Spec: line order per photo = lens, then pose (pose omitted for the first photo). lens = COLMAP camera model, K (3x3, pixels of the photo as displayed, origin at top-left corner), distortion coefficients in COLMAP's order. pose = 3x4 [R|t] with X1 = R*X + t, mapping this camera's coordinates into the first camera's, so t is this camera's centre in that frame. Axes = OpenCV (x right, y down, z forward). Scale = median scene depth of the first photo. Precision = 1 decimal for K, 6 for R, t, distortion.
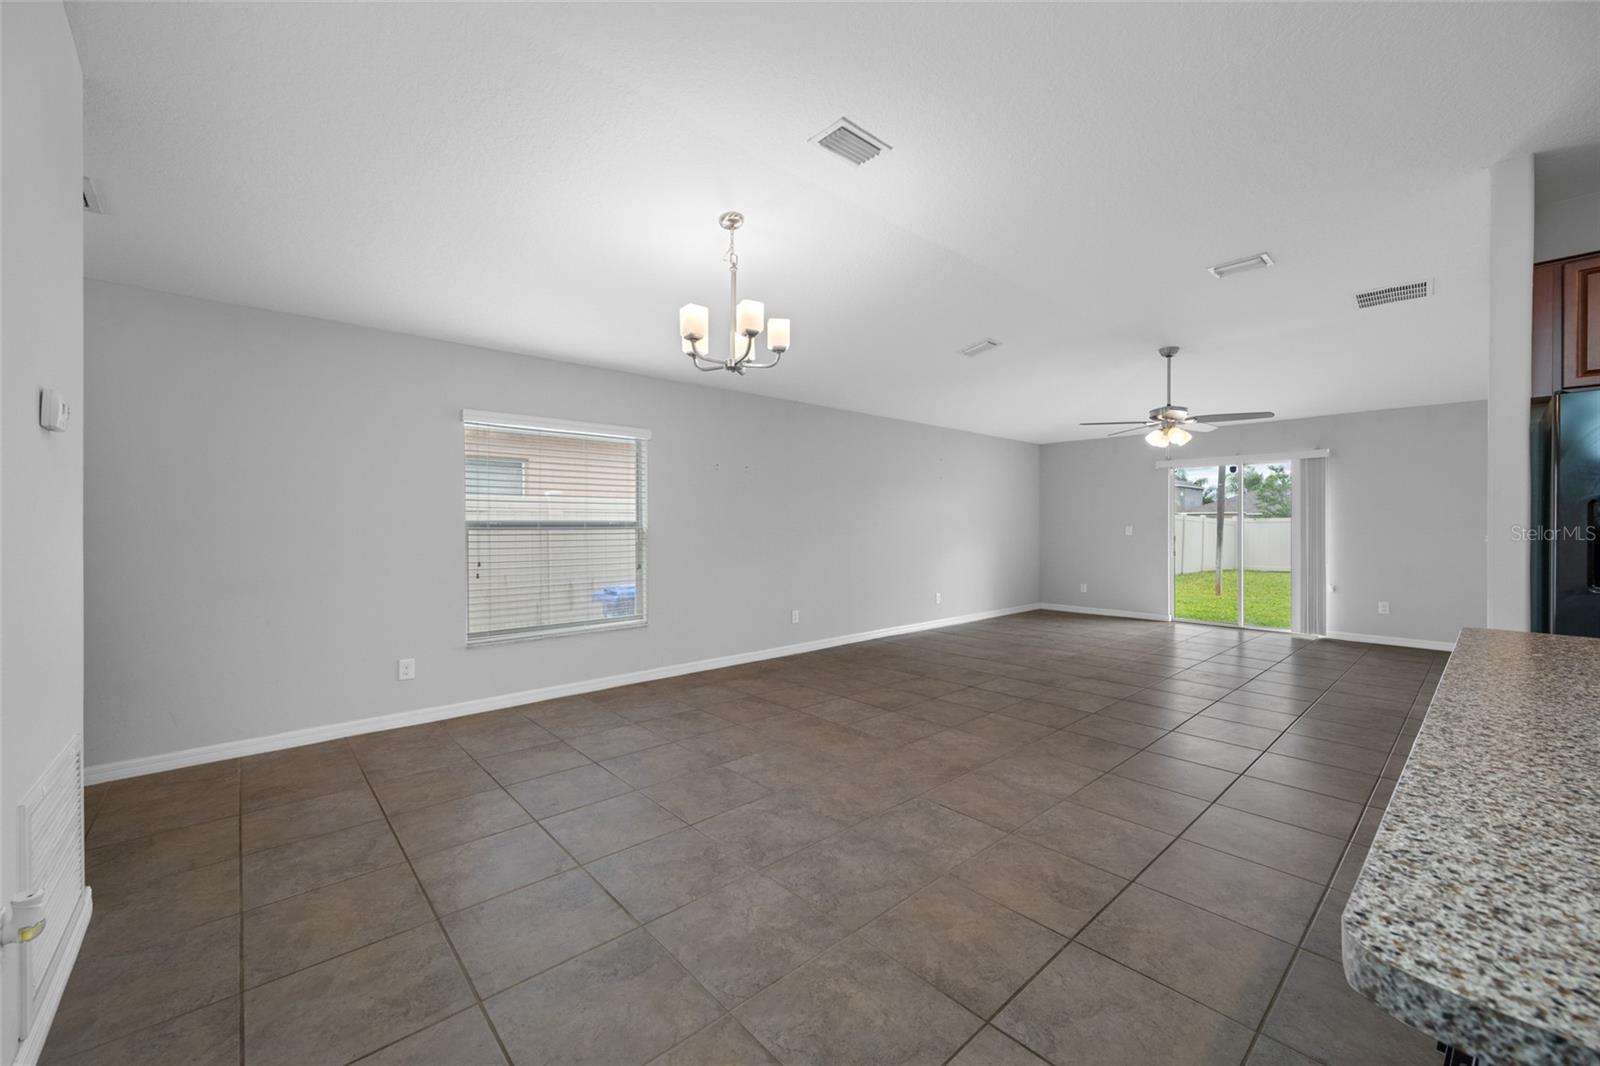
lens RADIAL K [[632.2, 0, 816.4], [0, 632.2, 520.0], [0, 0, 1]] dist [0.000094, -0.000150]
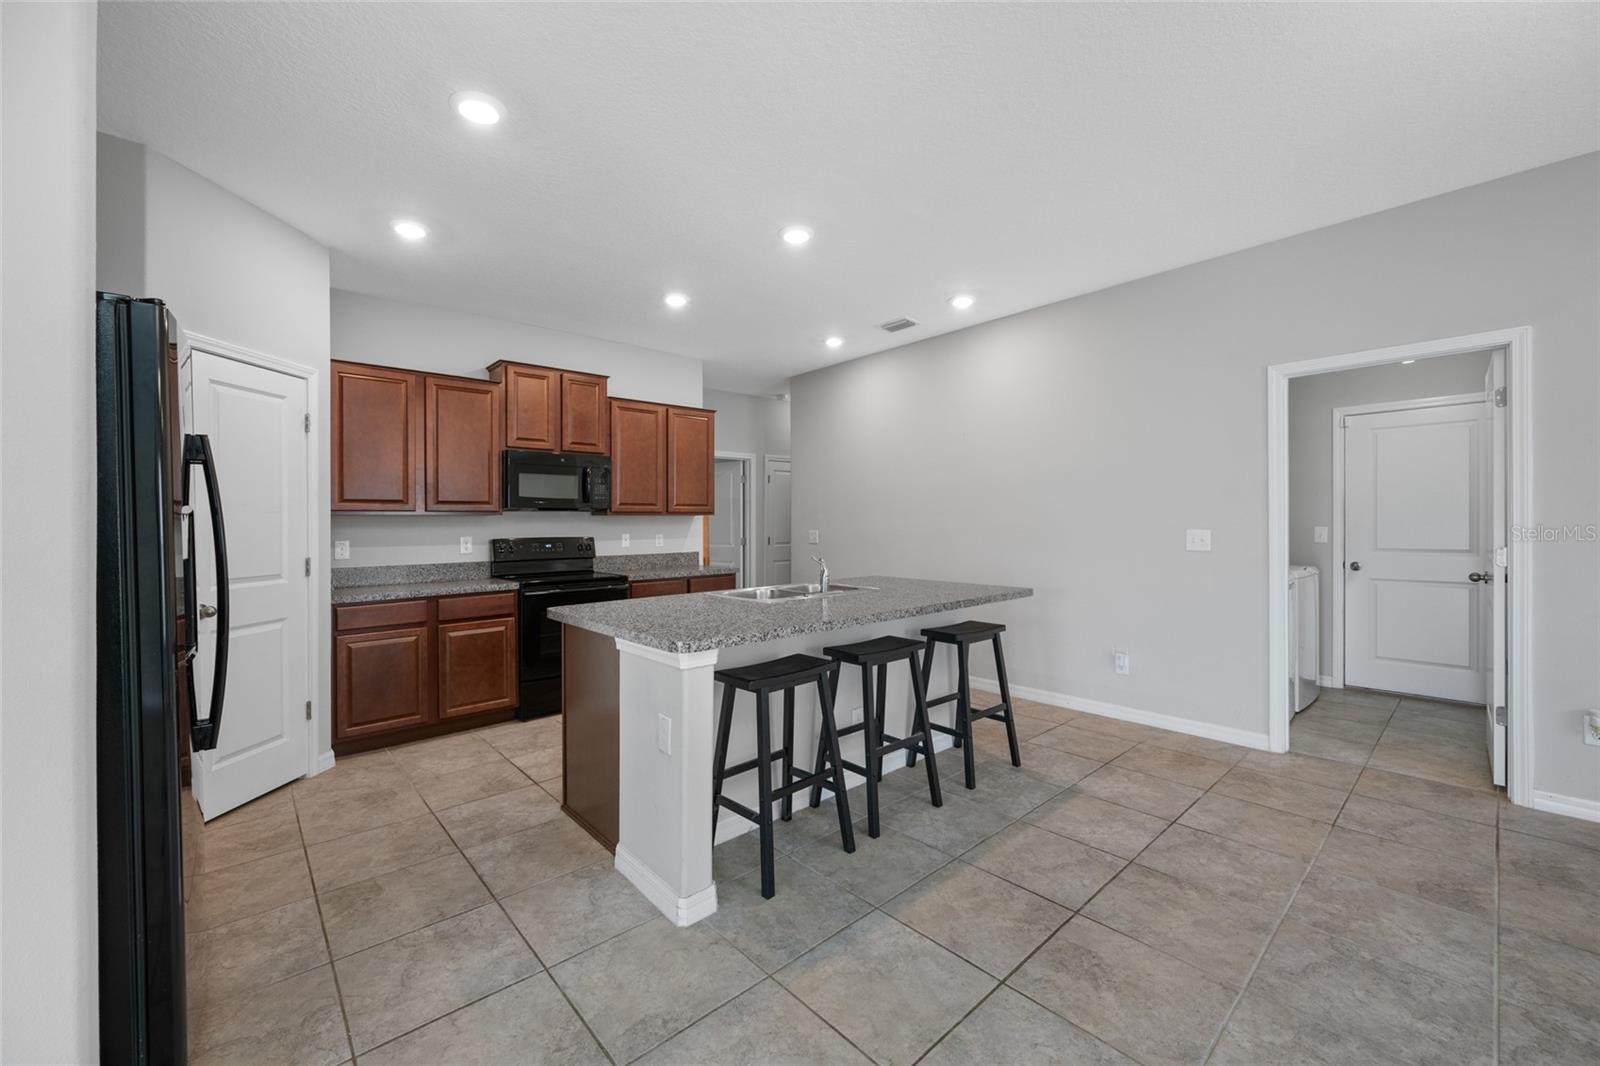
lens RADIAL K [[632.2, 0, 808.8], [0, 632.2, 515.9], [0, 0, 1]] dist [0.000094, -0.000150]
pose [[-0.999973, 0.005498, 0.004890, 0.620814], [0.005433, 0.999899, -0.013136, -0.006589], [-0.004961, -0.013109, -0.999902, 1.524408]]
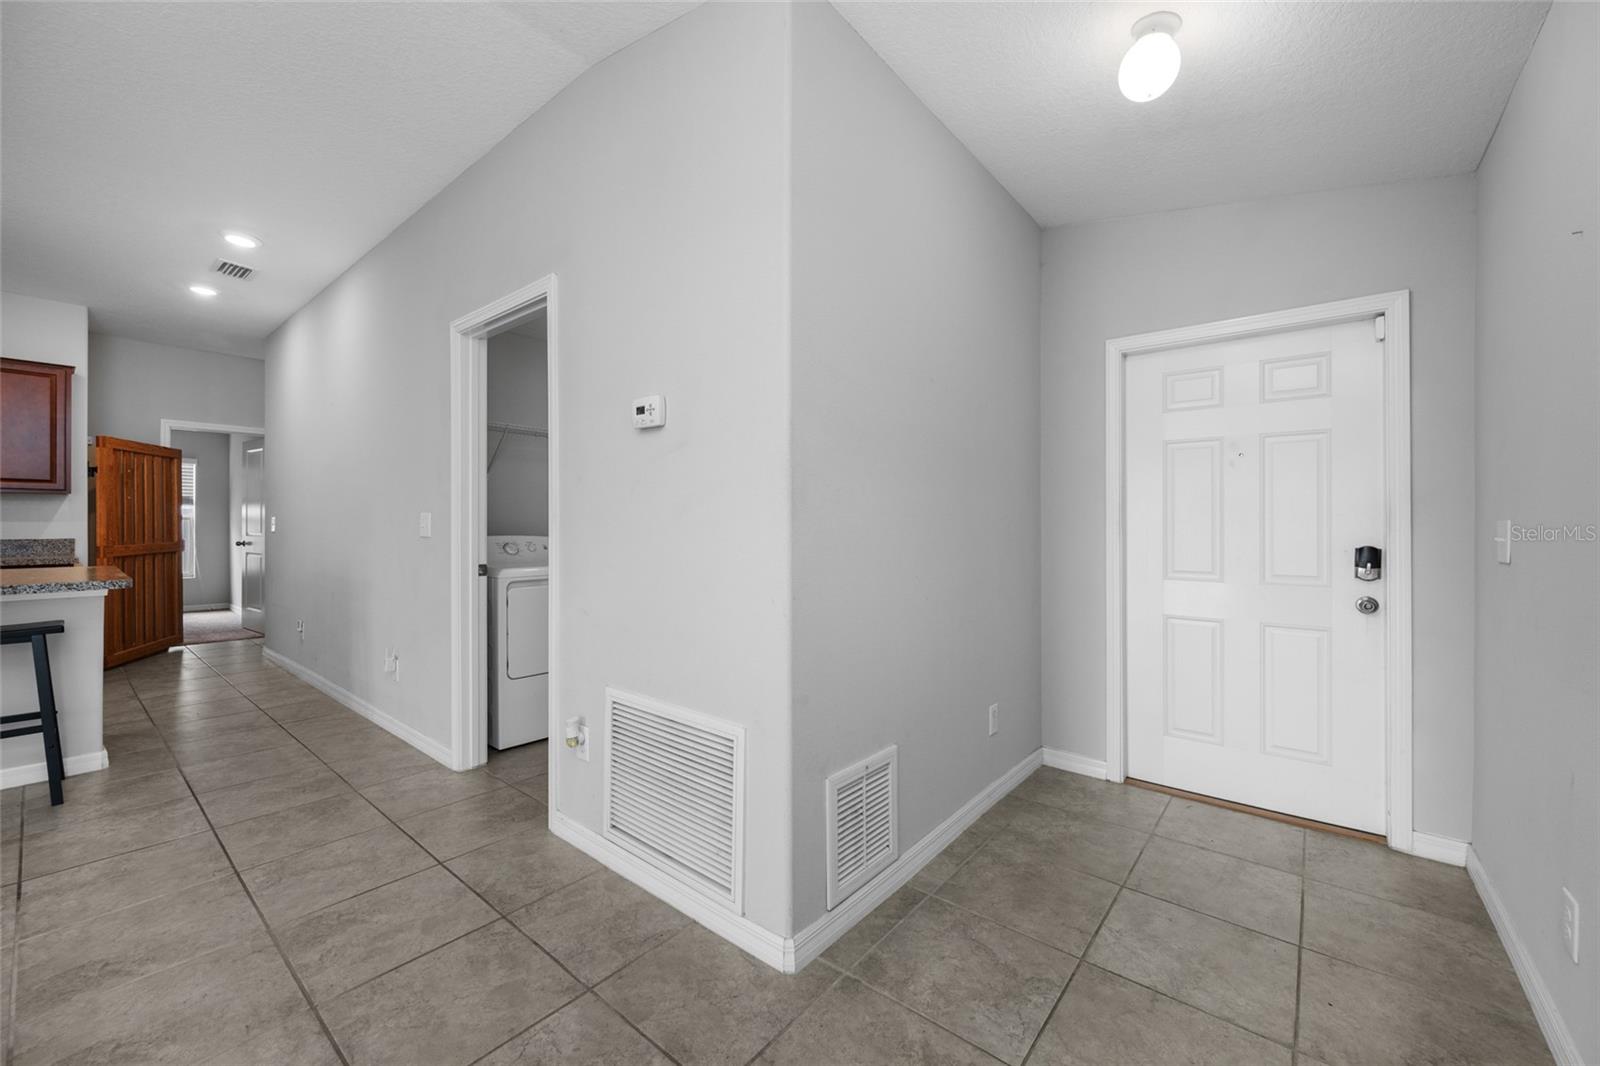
lens RADIAL K [[632.2, 0, 806.7], [0, 632.2, 522.3], [0, 0, 1]] dist [0.000094, -0.000150]
pose [[-0.990930, -0.005936, -0.134251, -0.823452], [-0.005735, 0.999982, -0.001880, 0.031006], [0.134259, -0.001093, -0.990946, 1.396581]]
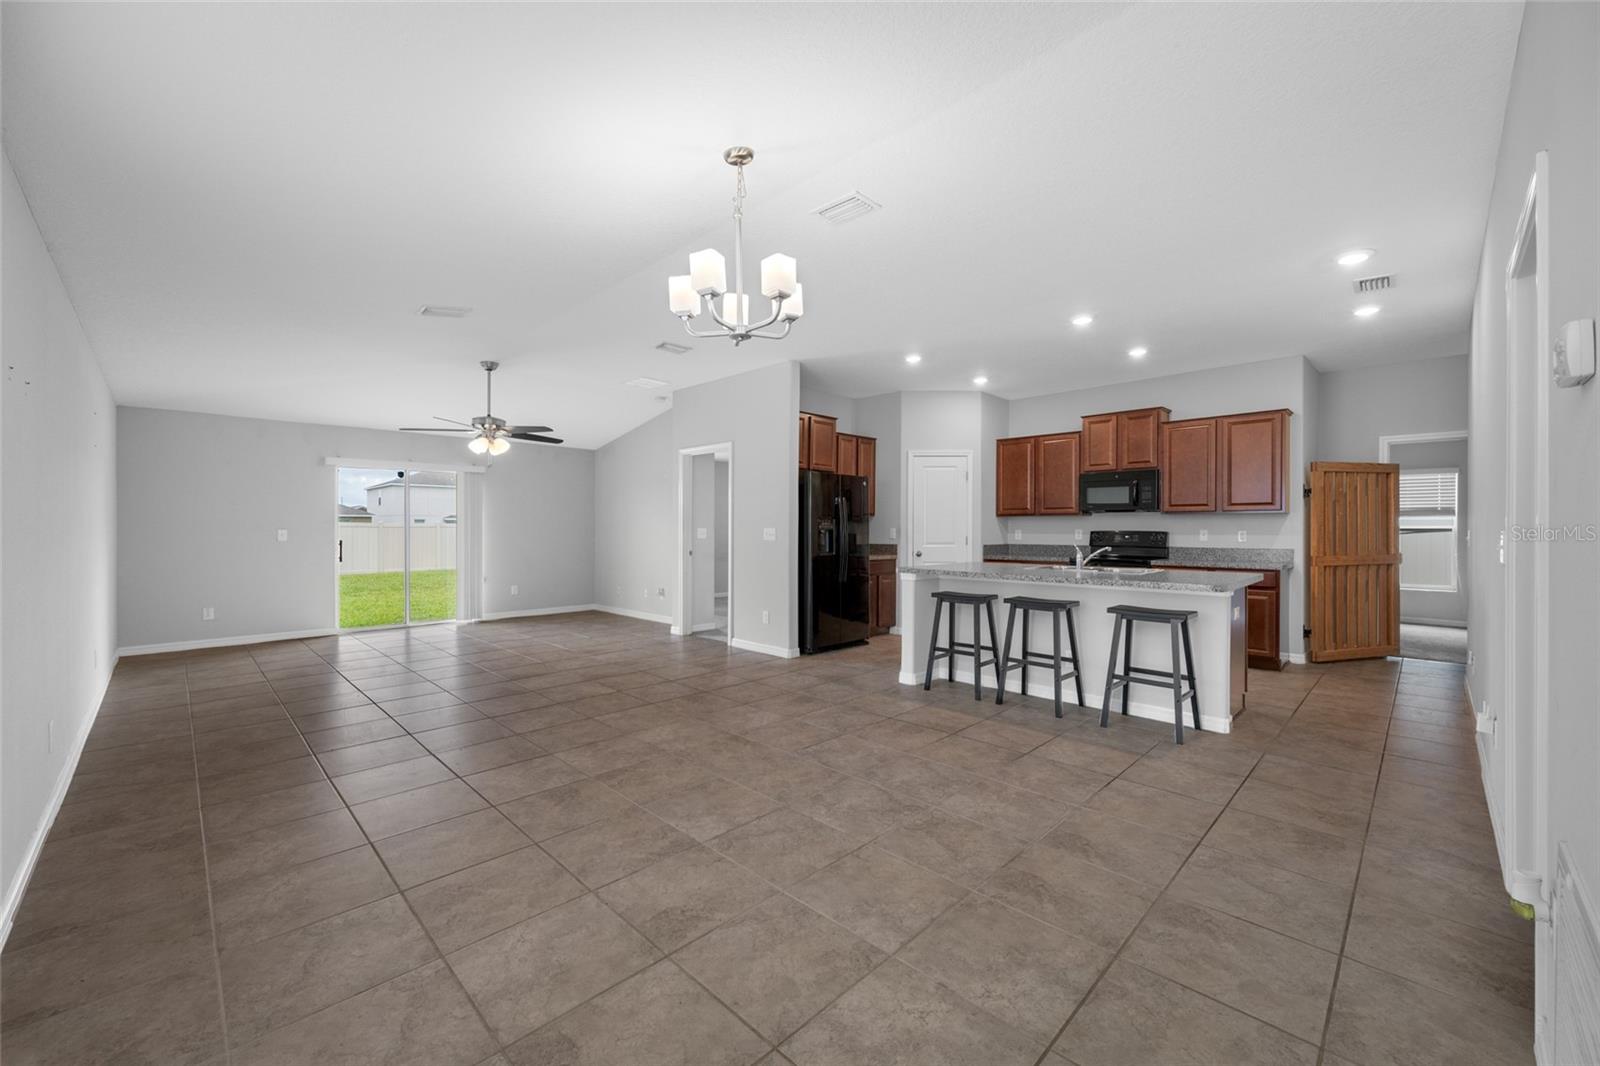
lens RADIAL K [[632.2, 0, 791.1], [0, 632.2, 531.9], [0, 0, 1]] dist [0.000094, -0.000150]
pose [[-0.030668, -0.009069, 0.999488, -1.131789], [-0.001164, 0.999958, 0.009037, 0.008572], [-0.999529, -0.000886, -0.030677, 1.137213]]
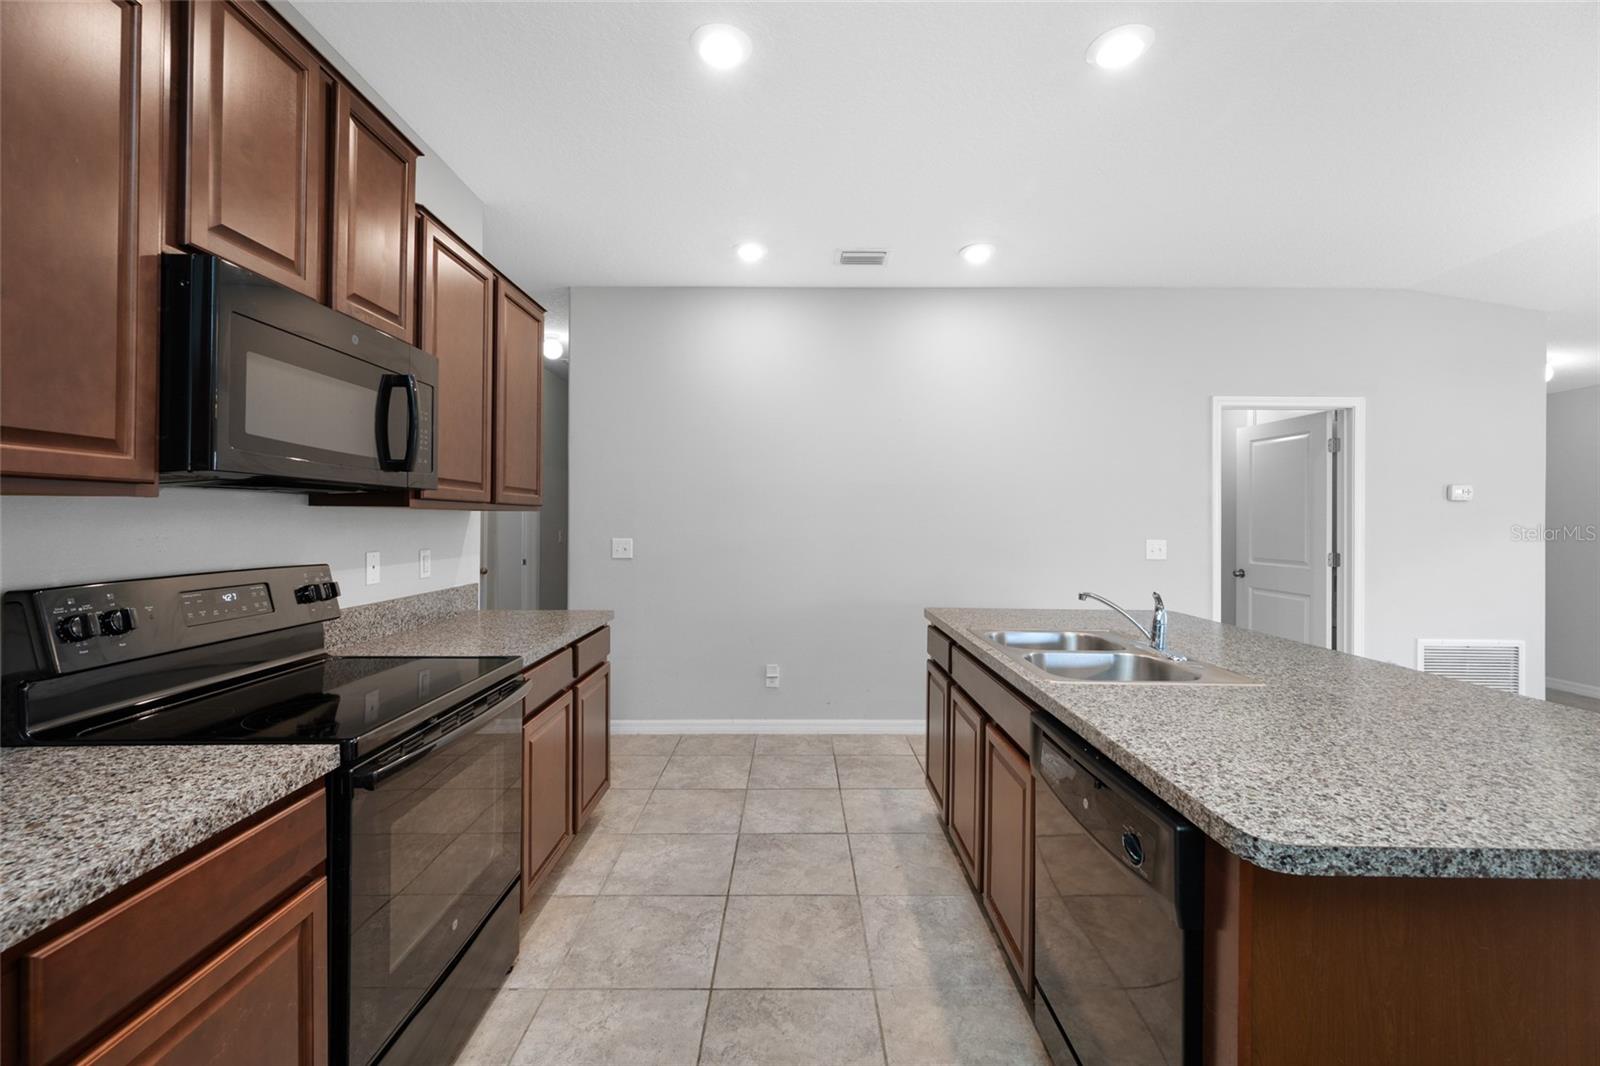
lens RADIAL K [[632.2, 0, 817.5], [0, 632.2, 521.6], [0, 0, 1]] dist [0.000094, -0.000150]
pose [[-0.677043, -0.004343, -0.735930, 1.541819], [-0.002774, 0.999991, -0.003349, -0.015663], [0.735938, -0.000226, -0.677049, 0.516342]]
